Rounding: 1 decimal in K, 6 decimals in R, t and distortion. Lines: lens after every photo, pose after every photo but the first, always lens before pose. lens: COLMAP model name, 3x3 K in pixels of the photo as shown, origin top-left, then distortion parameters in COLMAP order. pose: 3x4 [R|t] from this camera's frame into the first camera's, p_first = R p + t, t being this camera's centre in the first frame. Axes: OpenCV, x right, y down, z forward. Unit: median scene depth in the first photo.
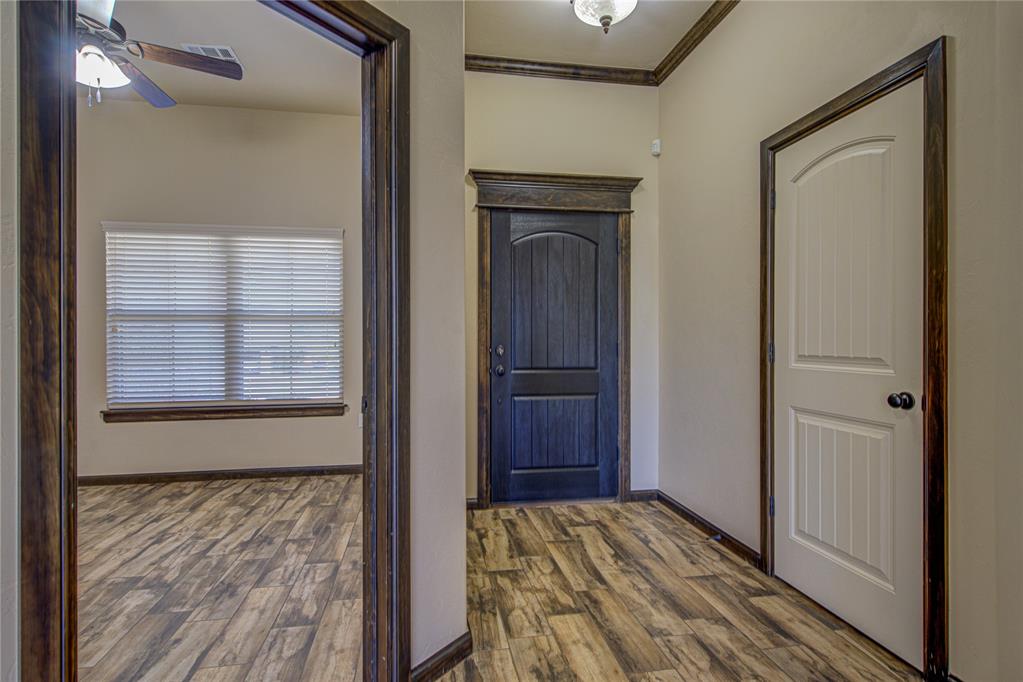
lens RADIAL K [[537.2, 0, 511.4], [0, 537.2, 336.3], [0, 0, 1]] dist [-0.006729, -0.000090]
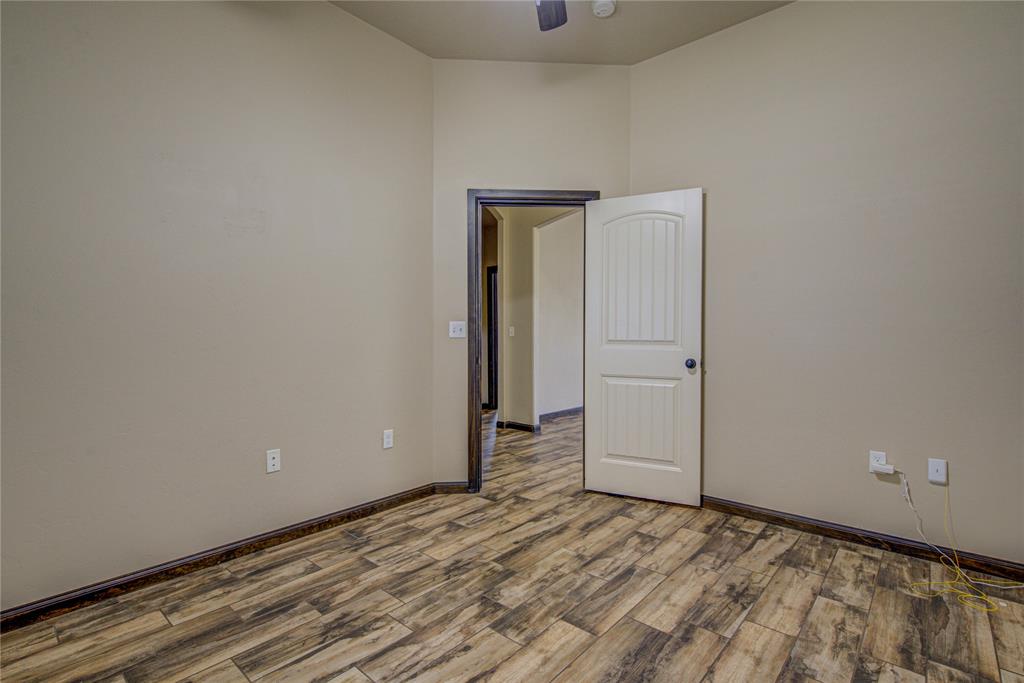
lens RADIAL K [[489.9, 0, 513.3], [0, 489.9, 340.7], [0, 0, 1]] dist [0.003164, -0.001684]
pose [[-0.637882, -0.007433, 0.770098, -1.002869], [-0.003232, 0.999970, 0.006974, 0.010233], [-0.770128, 0.001959, -0.637887, 1.134458]]
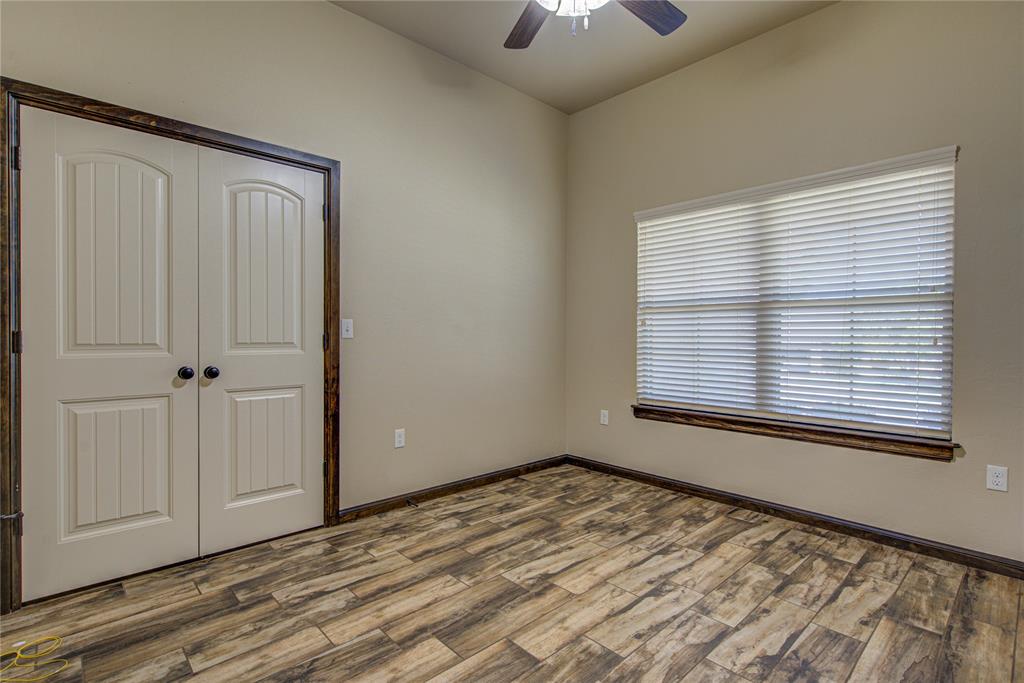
lens RADIAL K [[489.9, 0, 503.8], [0, 489.9, 341.9], [0, 0, 1]] dist [0.003164, -0.001684]
pose [[0.542982, 0.016244, -0.839587, -0.176933], [-0.001180, 0.999827, 0.018581, 0.008012], [0.839743, -0.009098, 0.542907, 0.401672]]
